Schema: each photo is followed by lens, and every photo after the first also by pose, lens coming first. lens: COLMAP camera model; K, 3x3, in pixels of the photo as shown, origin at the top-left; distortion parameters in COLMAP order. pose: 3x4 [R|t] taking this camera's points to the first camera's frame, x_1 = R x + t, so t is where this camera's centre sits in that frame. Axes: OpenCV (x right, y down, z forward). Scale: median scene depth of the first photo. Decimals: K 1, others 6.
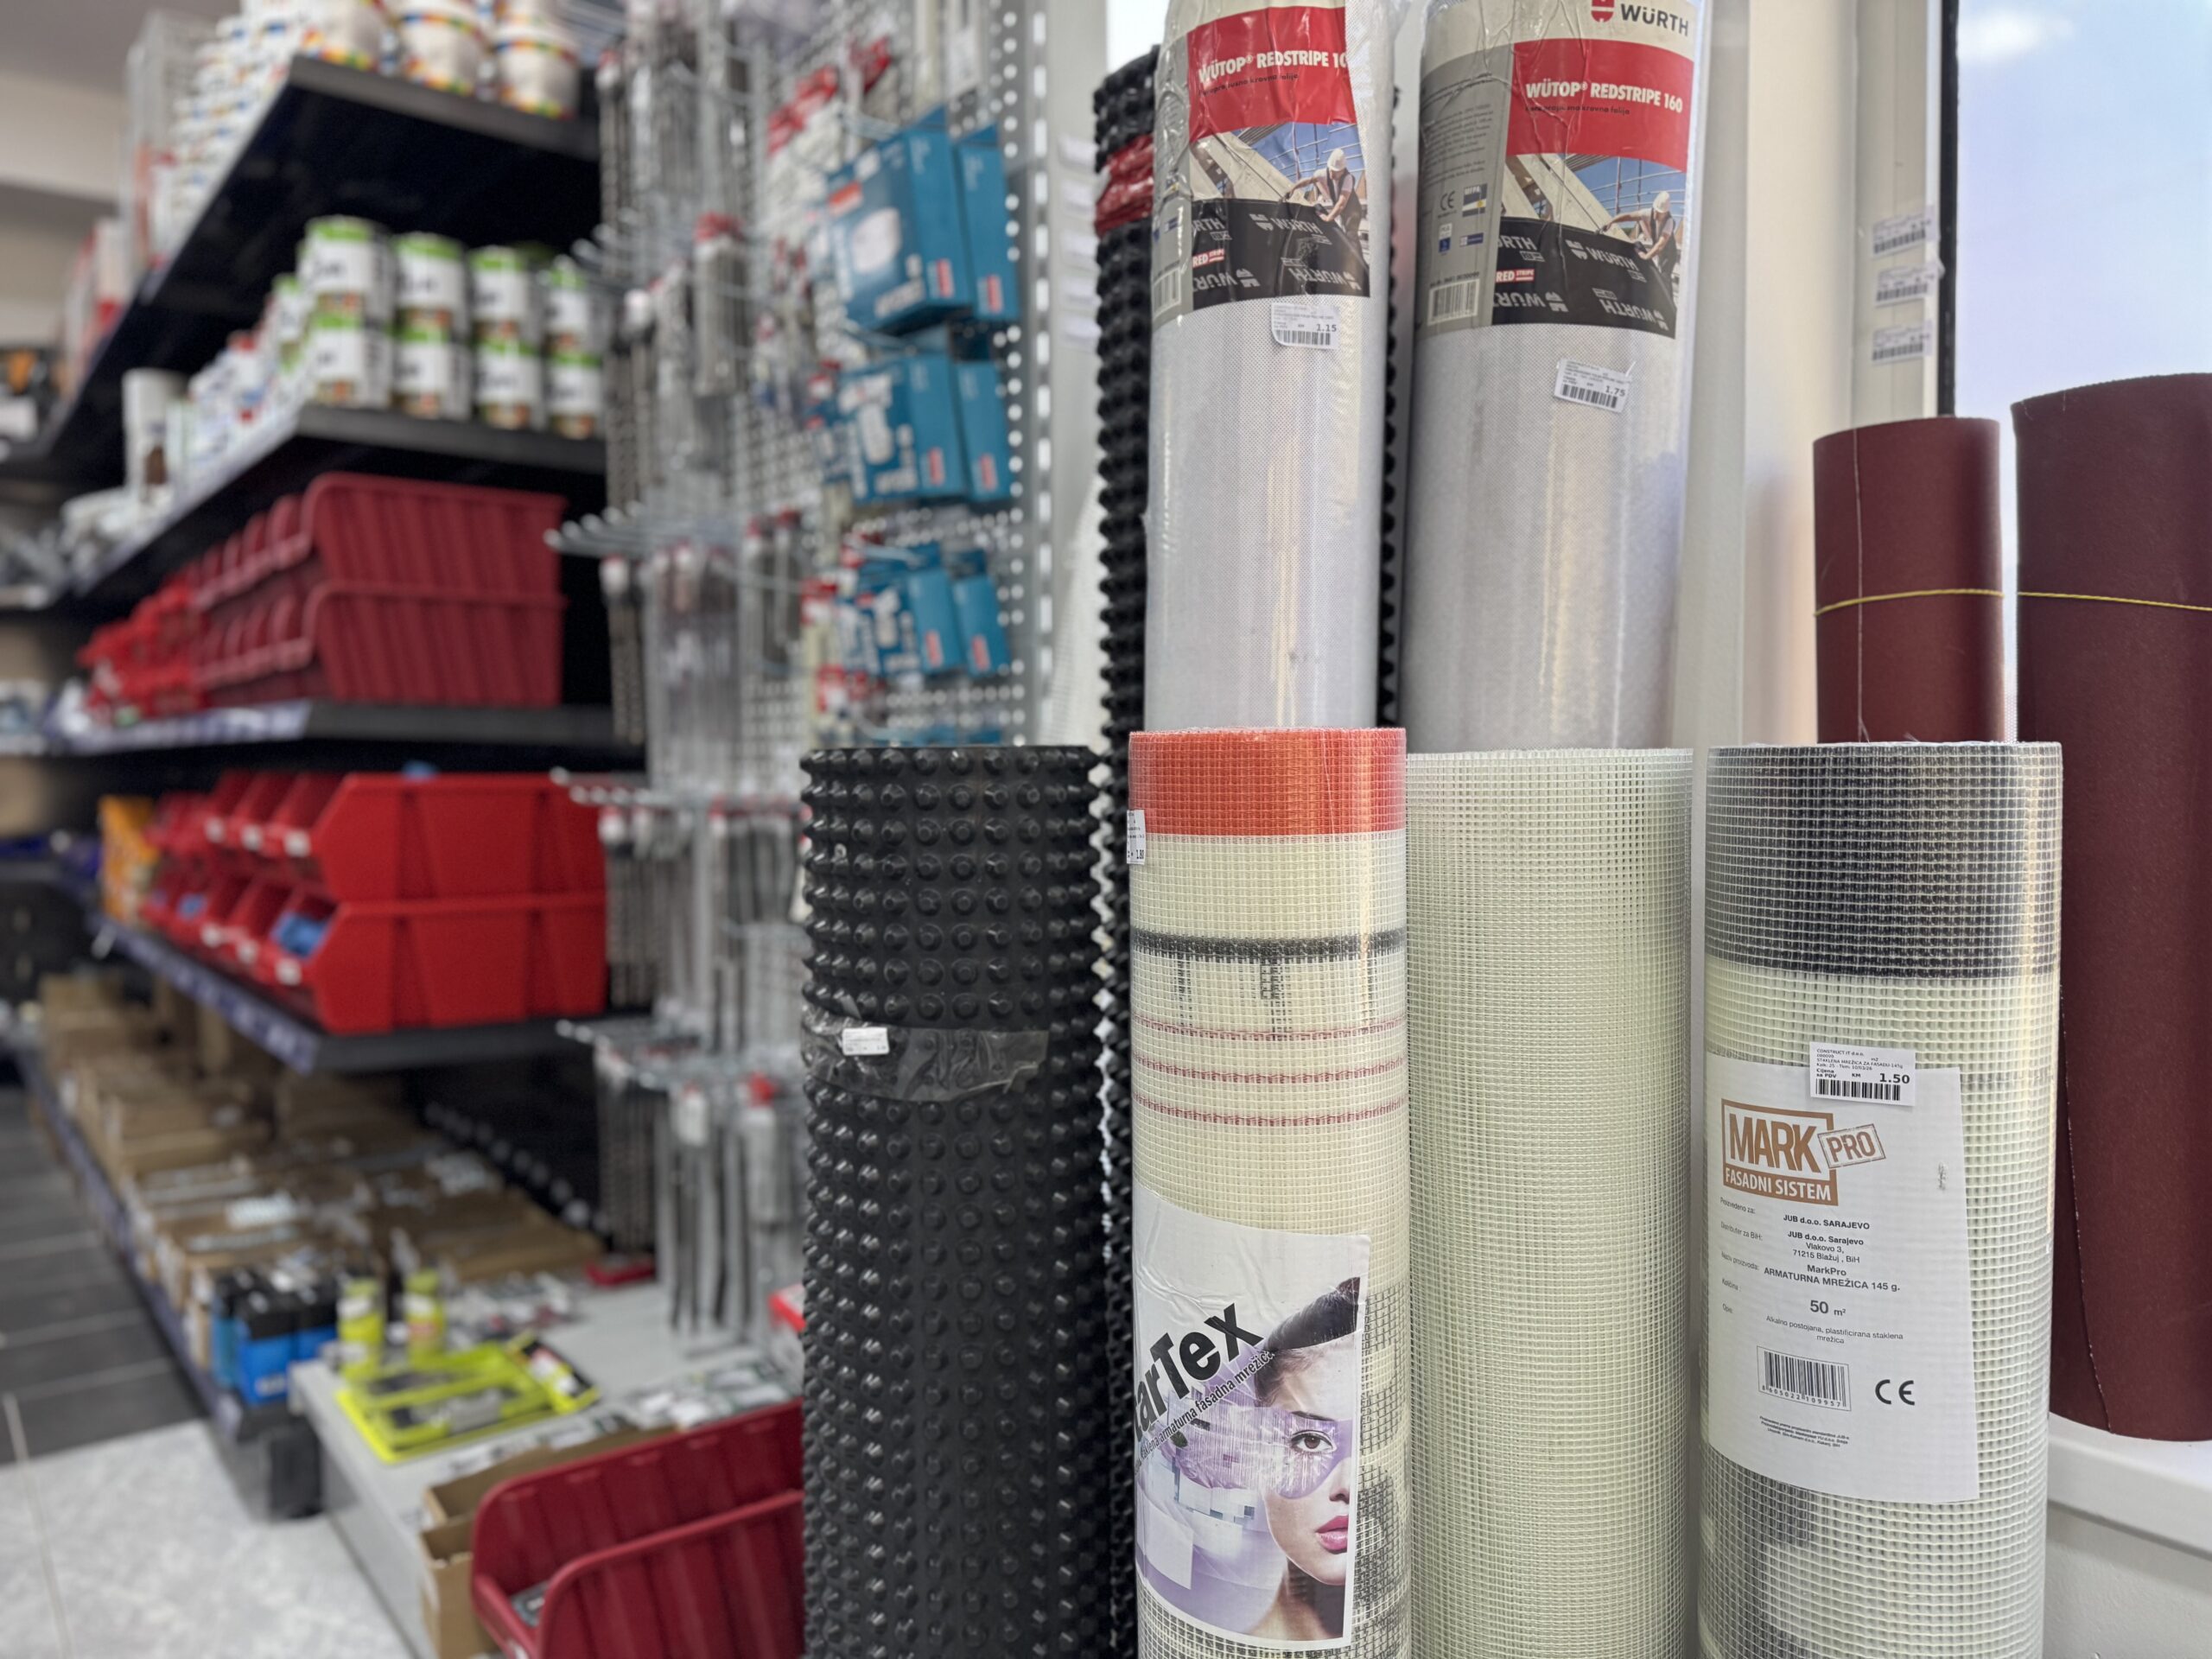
lens RADIAL K [[1568.7, 0, 1102.2], [0, 1568.7, 832.6], [0, 0, 1]] dist [-0.000823, -0.006497]
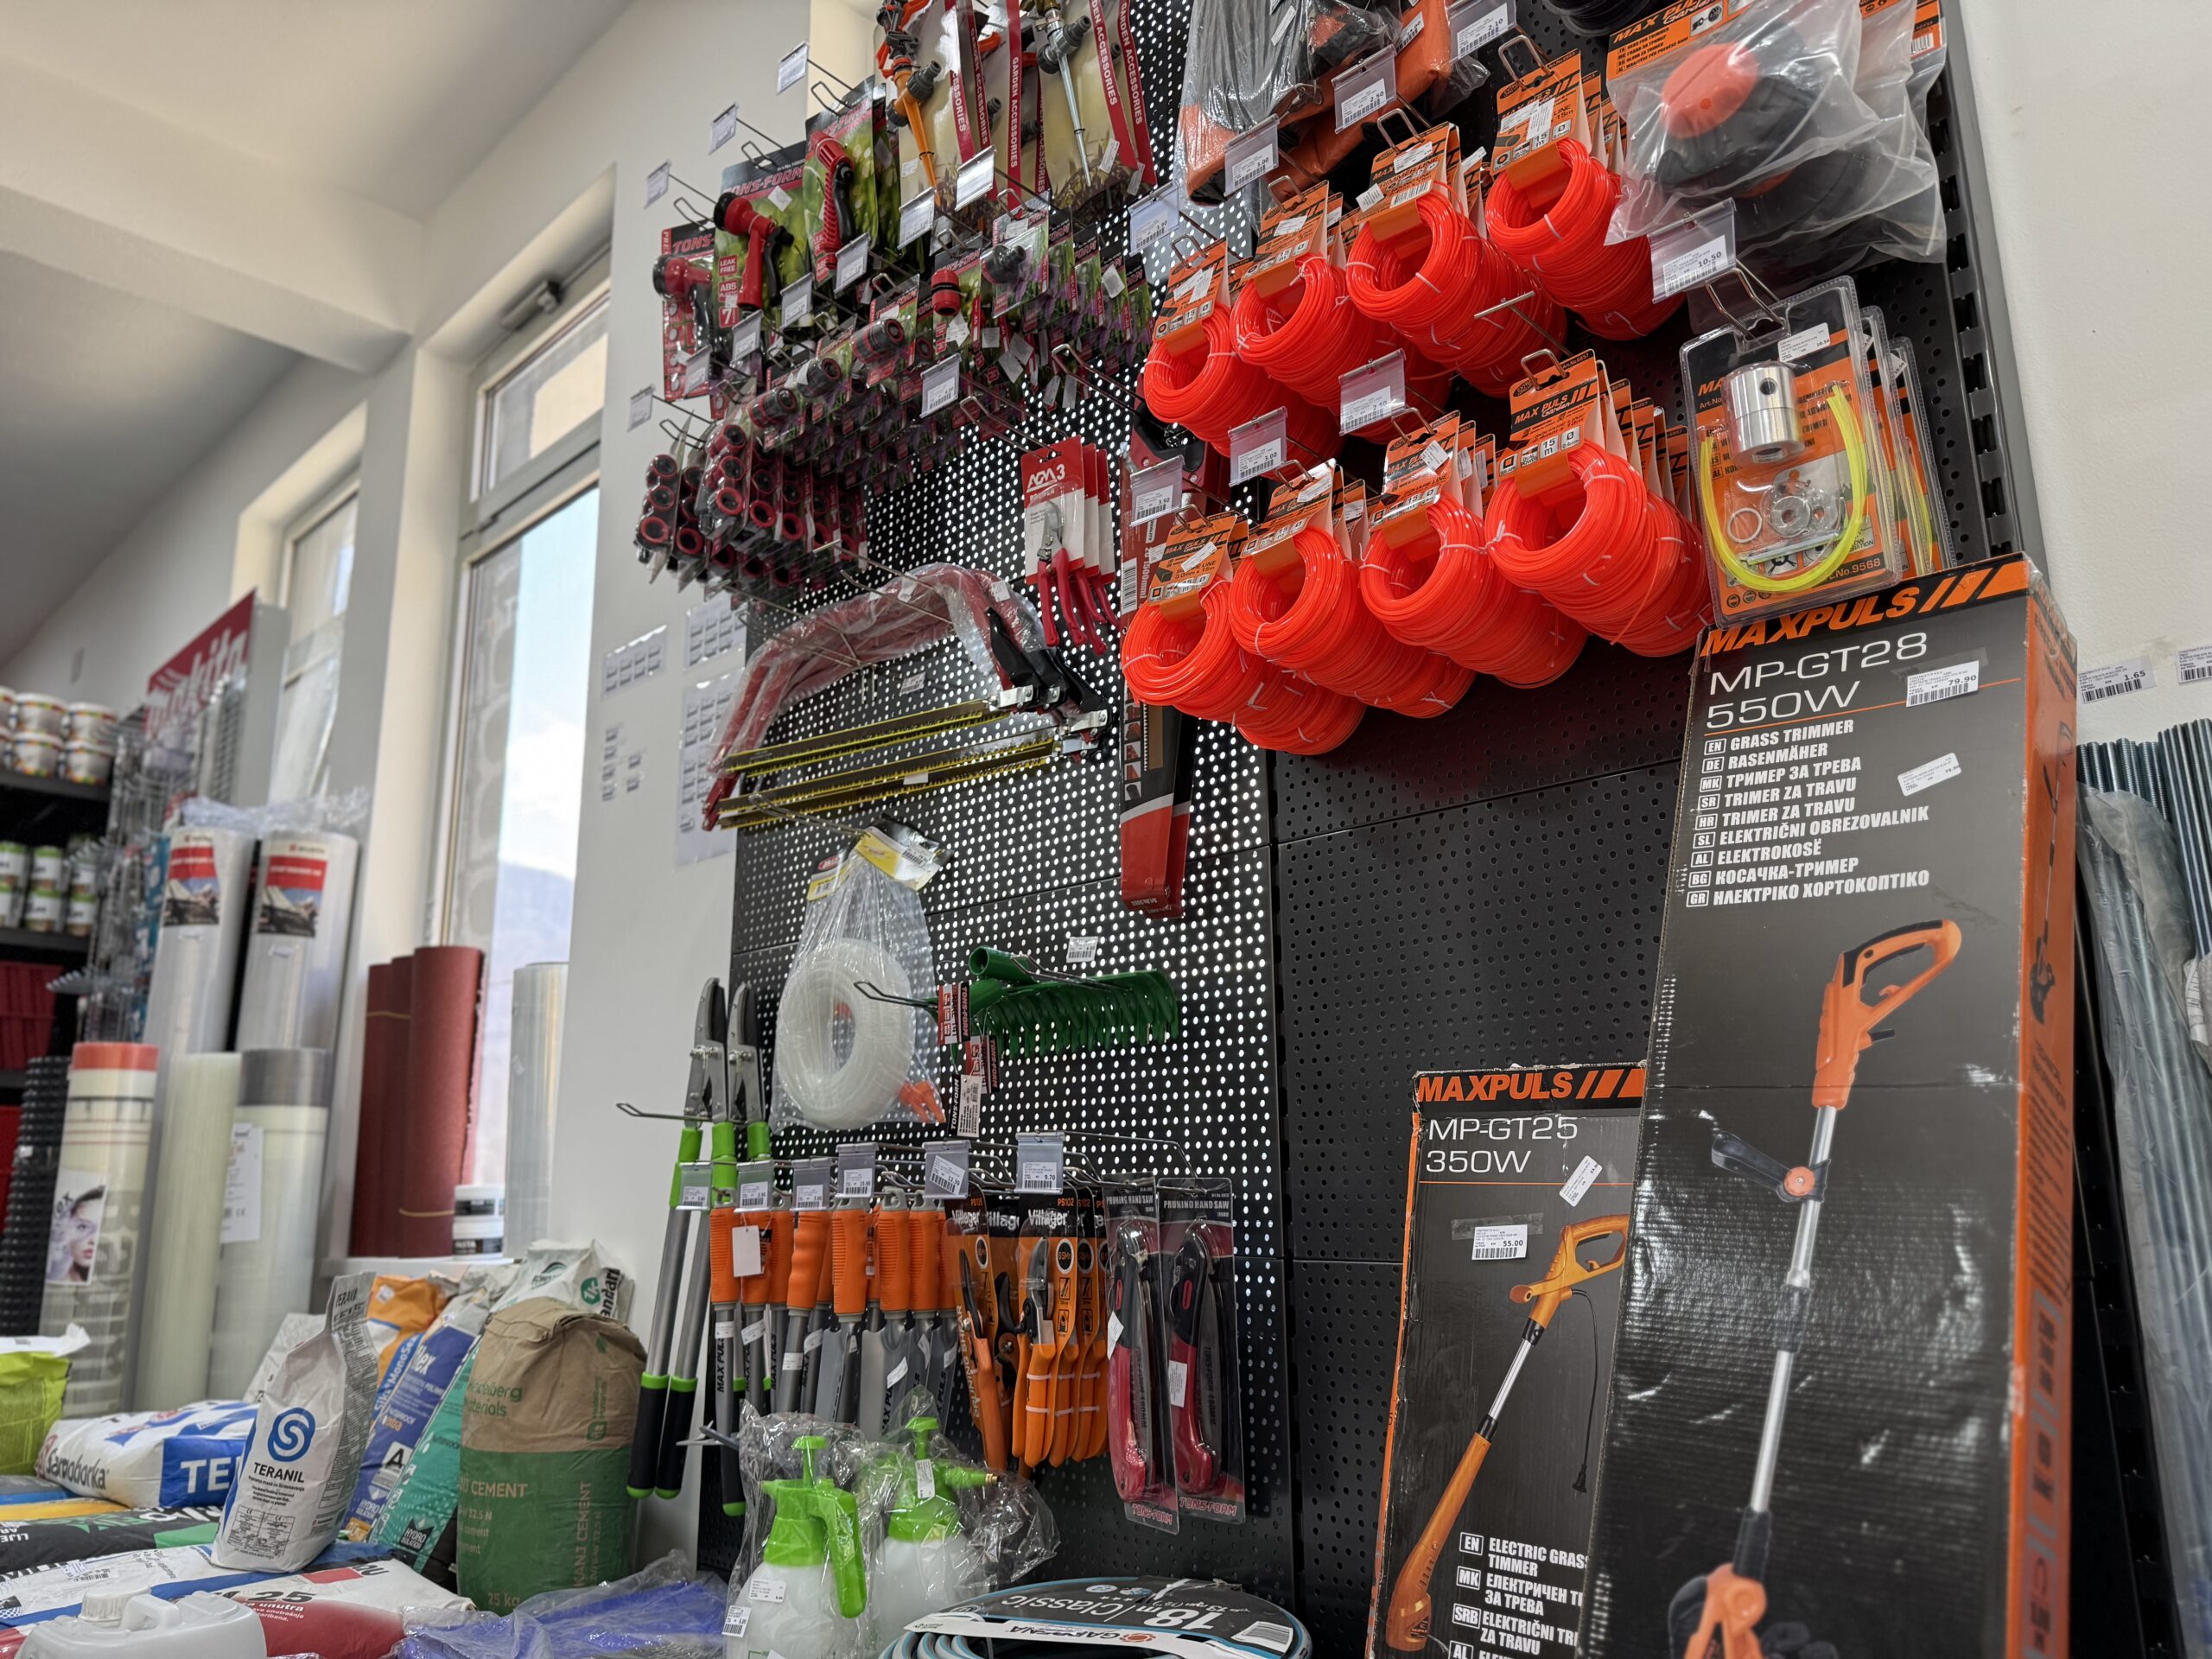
lens RADIAL K [[1568.7, 0, 1102.2], [0, 1568.7, 832.6], [0, 0, 1]] dist [-0.000823, -0.006497]
pose [[0.993444, 0.019796, 0.112594, 0.783343], [0.011277, 0.963120, -0.268837, 0.185191], [-0.113763, 0.268344, 0.956582, -1.171088]]
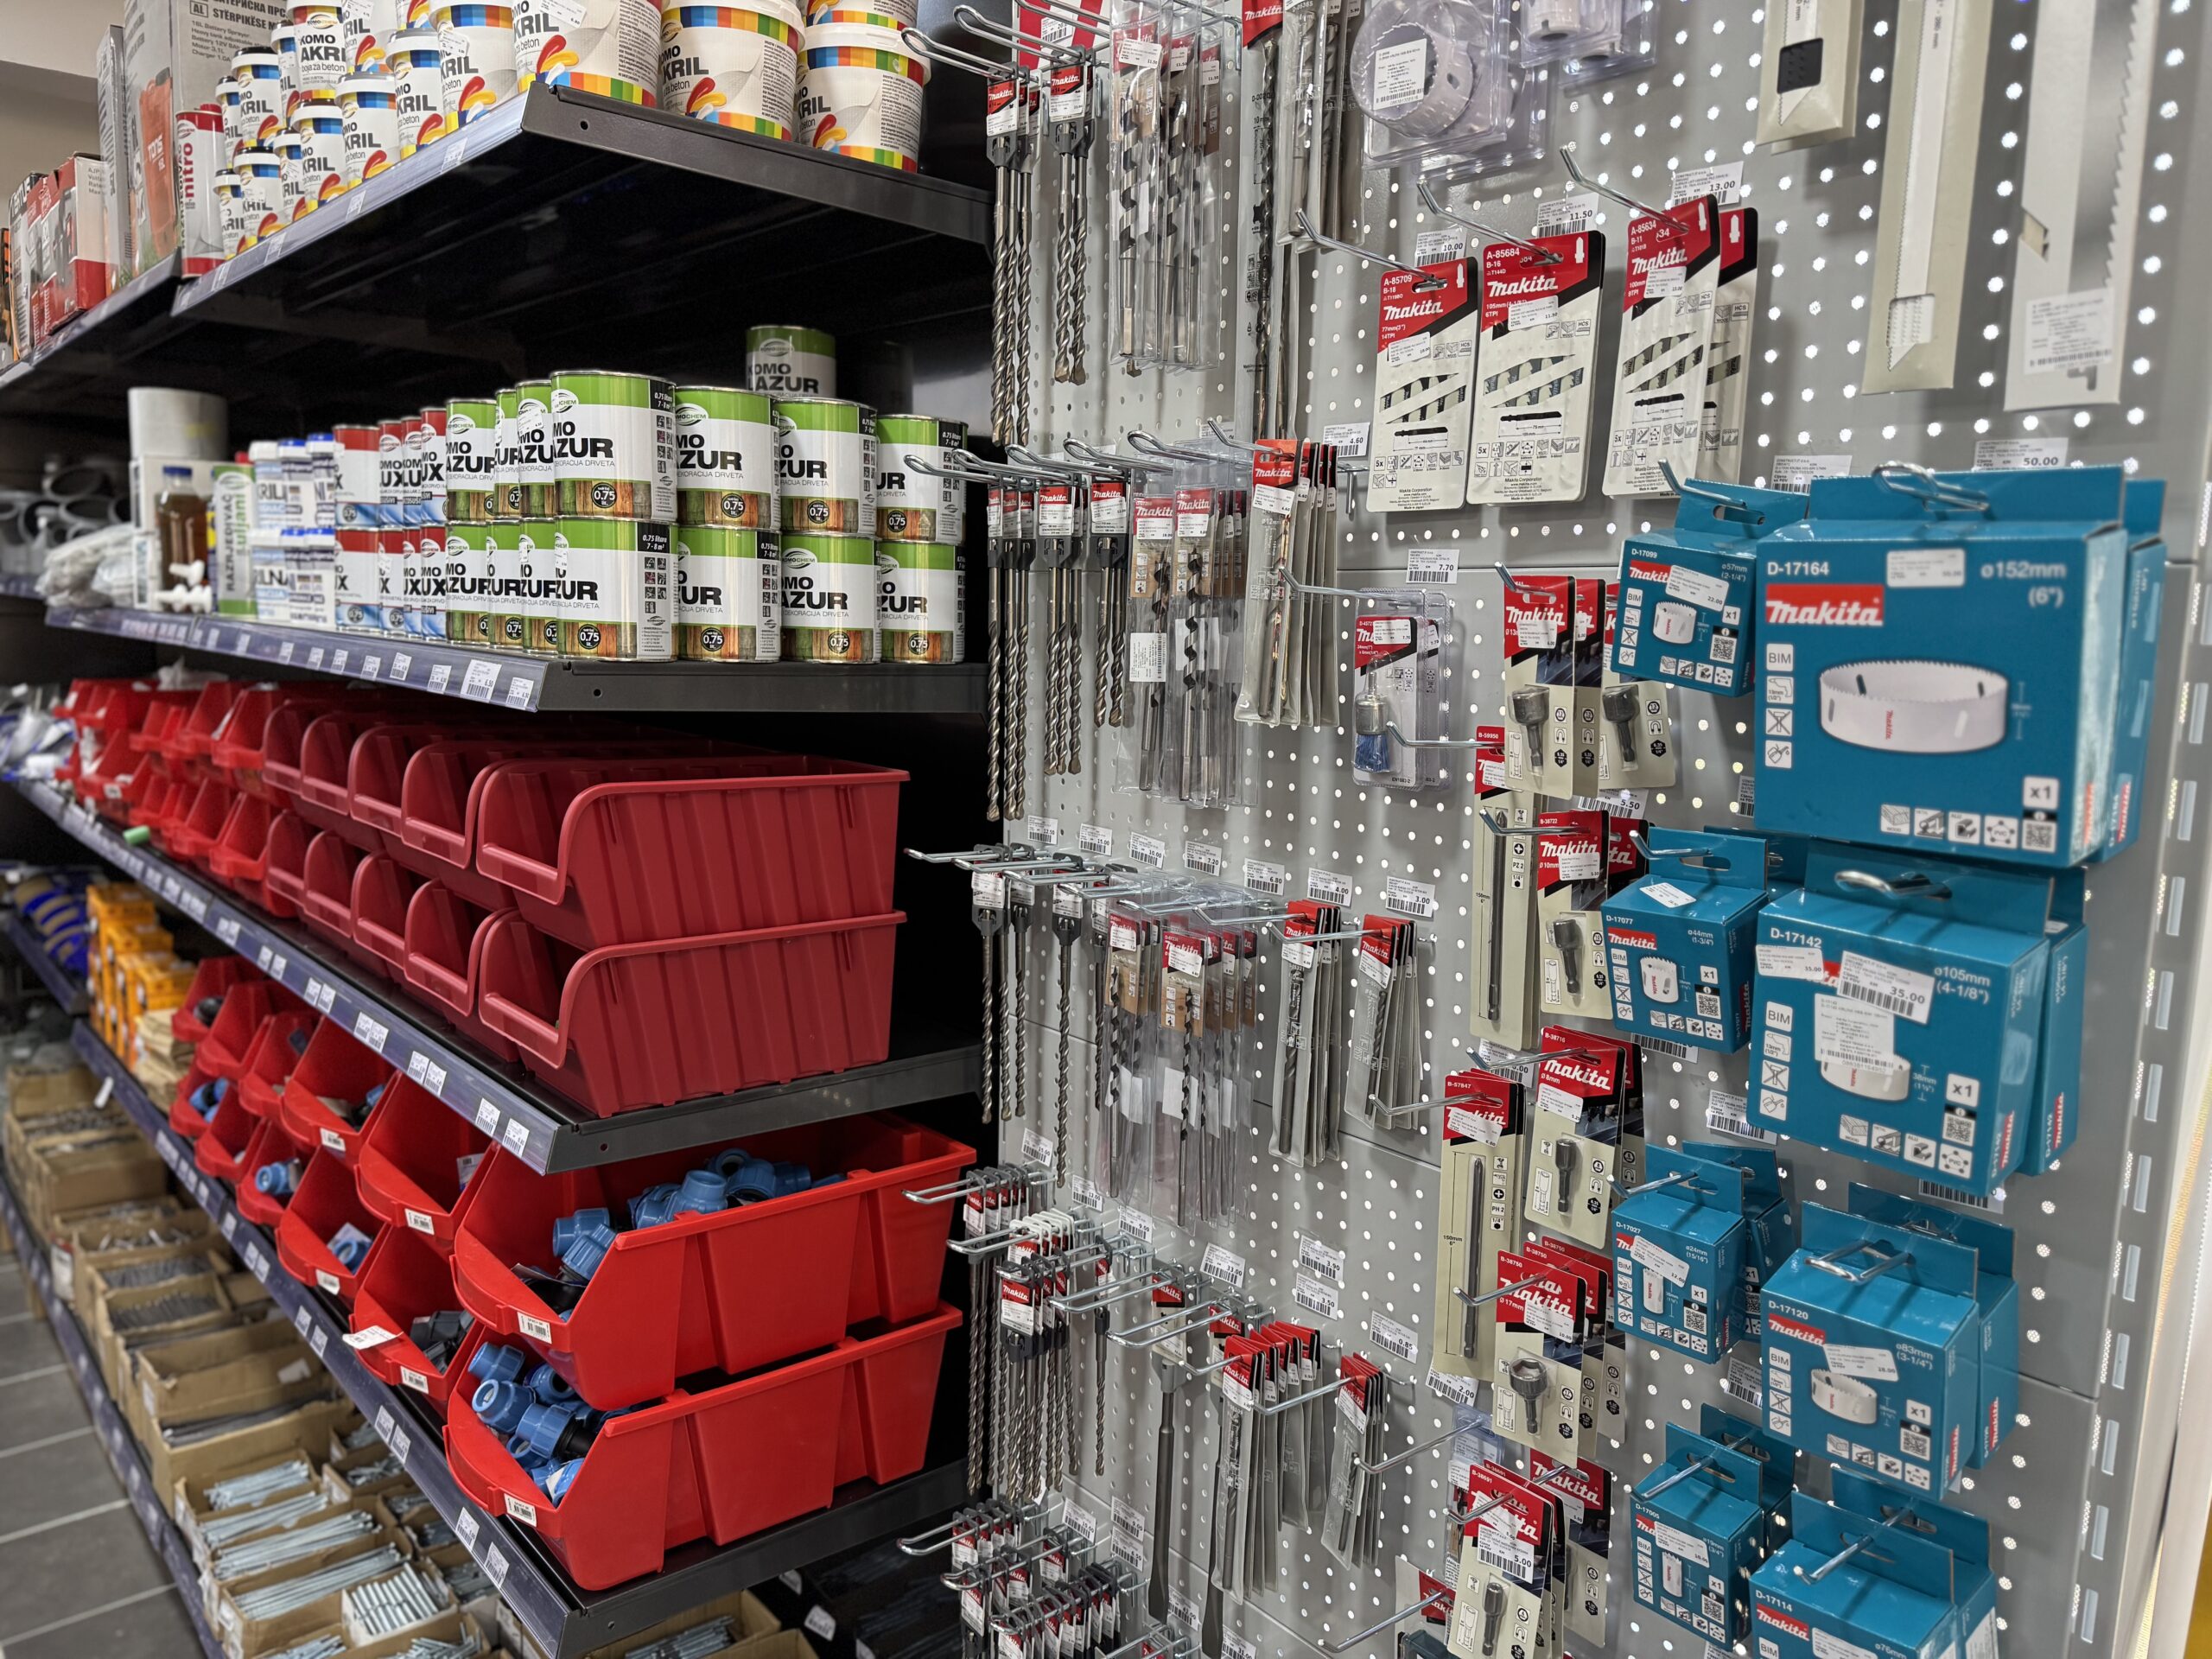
lens RADIAL K [[1568.7, 0, 1102.2], [0, 1568.7, 832.6], [0, 0, 1]] dist [-0.000823, -0.006497]
pose [[0.998425, 0.022186, 0.051529, -0.308638], [-0.026832, 0.995464, 0.091280, -0.260120], [-0.049271, -0.092519, 0.994491, 0.345309]]
